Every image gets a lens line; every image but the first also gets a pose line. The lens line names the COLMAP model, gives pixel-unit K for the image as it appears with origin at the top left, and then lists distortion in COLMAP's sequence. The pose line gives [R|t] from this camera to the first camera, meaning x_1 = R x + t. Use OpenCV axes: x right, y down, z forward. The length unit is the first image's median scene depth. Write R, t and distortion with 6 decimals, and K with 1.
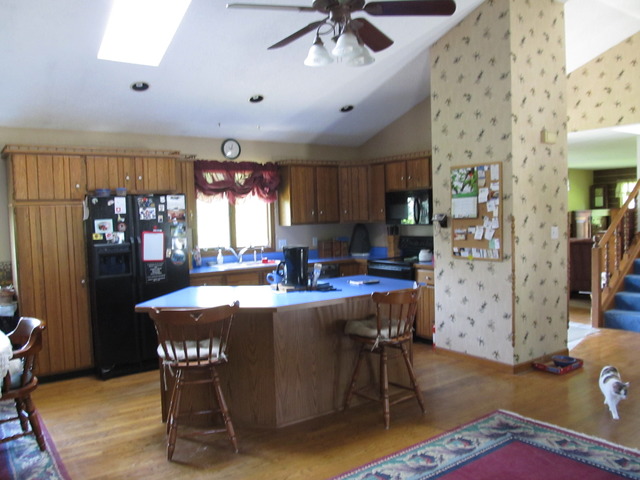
lens RADIAL K [[534.1, 0, 320.8], [0, 534.1, 240.6], [0, 0, 1]] dist [-0.052849, 0.013833]
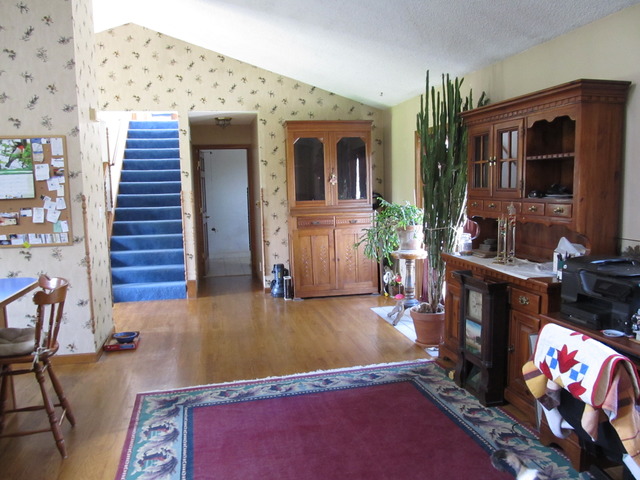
lens RADIAL K [[534.1, 0, 320.2], [0, 534.1, 241.3], [0, 0, 1]] dist [-0.052849, 0.013833]
pose [[0.383784, -0.081875, 0.919786, -0.320498], [0.059215, 0.996194, 0.063969, -0.000321], [-0.921522, 0.029915, 0.387171, 0.243022]]
